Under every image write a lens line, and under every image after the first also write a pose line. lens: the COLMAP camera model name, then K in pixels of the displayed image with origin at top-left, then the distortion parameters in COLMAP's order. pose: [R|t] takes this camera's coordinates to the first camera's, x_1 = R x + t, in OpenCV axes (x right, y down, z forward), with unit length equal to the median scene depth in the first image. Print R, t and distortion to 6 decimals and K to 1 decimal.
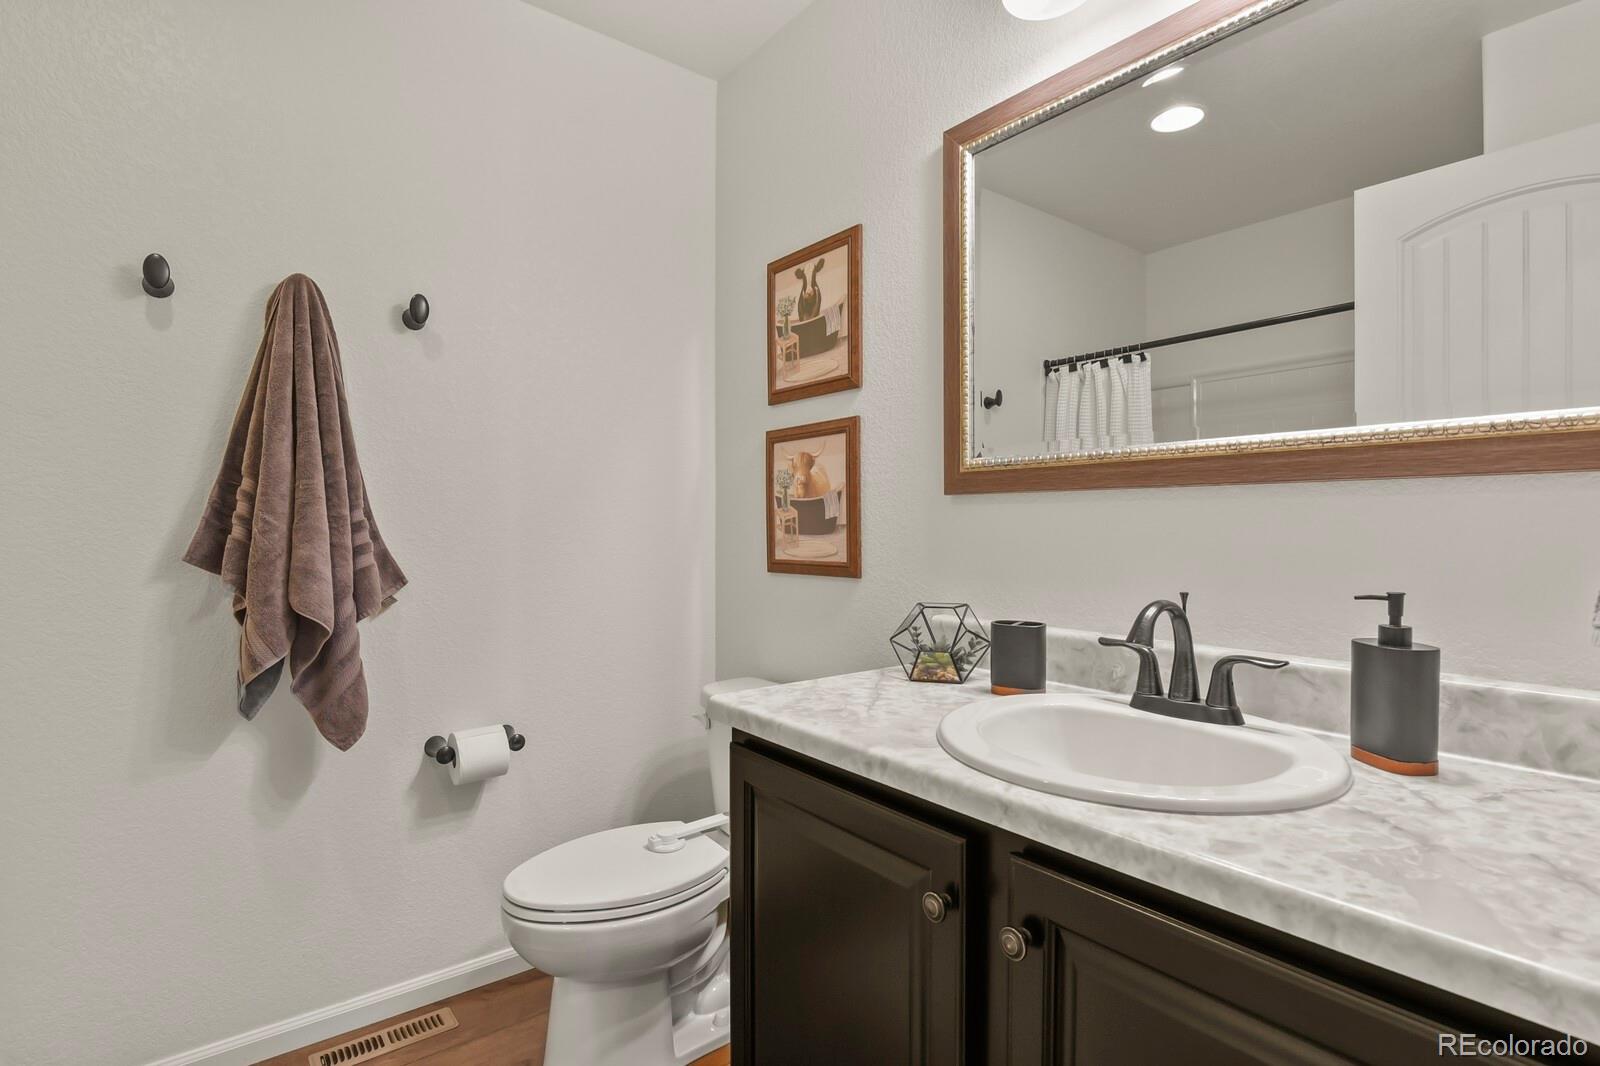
lens RADIAL K [[778.9, 0, 799.4], [0, 778.9, 531.5], [0, 0, 1]] dist [-0.010677, -0.003652]
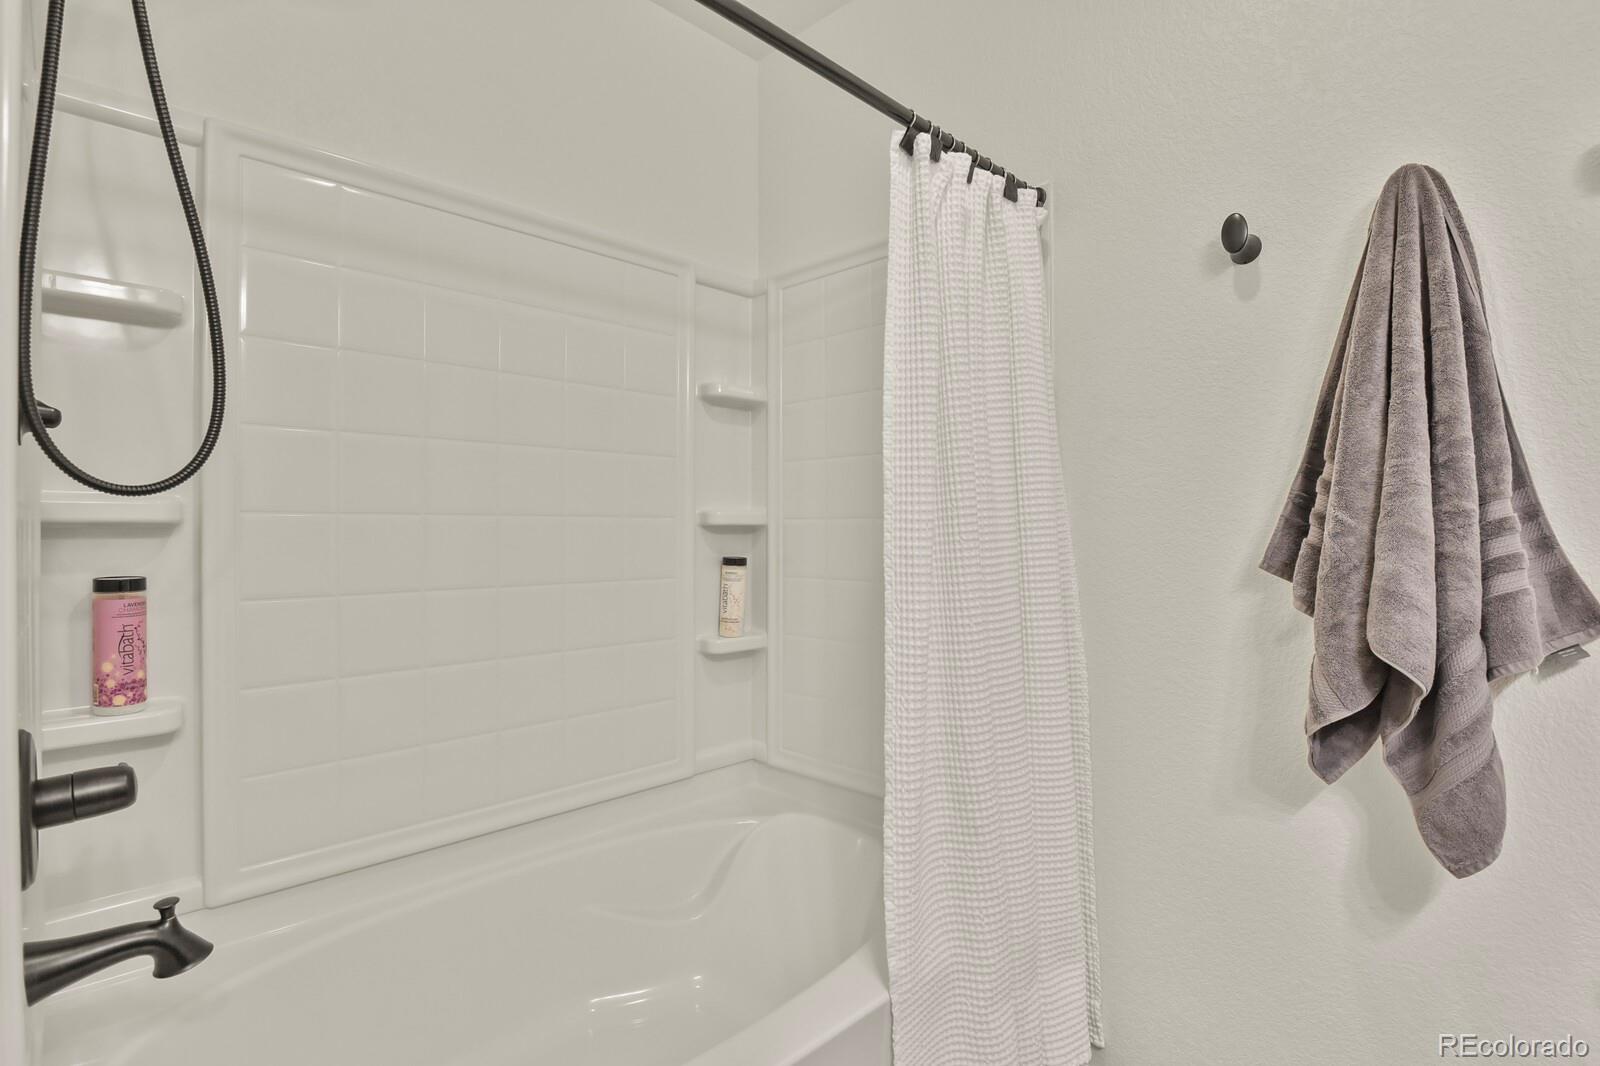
lens RADIAL K [[778.9, 0, 800.5], [0, 778.9, 528.1], [0, 0, 1]] dist [-0.010677, -0.003652]
pose [[0.127771, 0.001929, -0.991802, -0.027900], [-0.006749, 0.999977, 0.001075, -0.002893], [0.991781, 0.006556, 0.127781, 0.386792]]
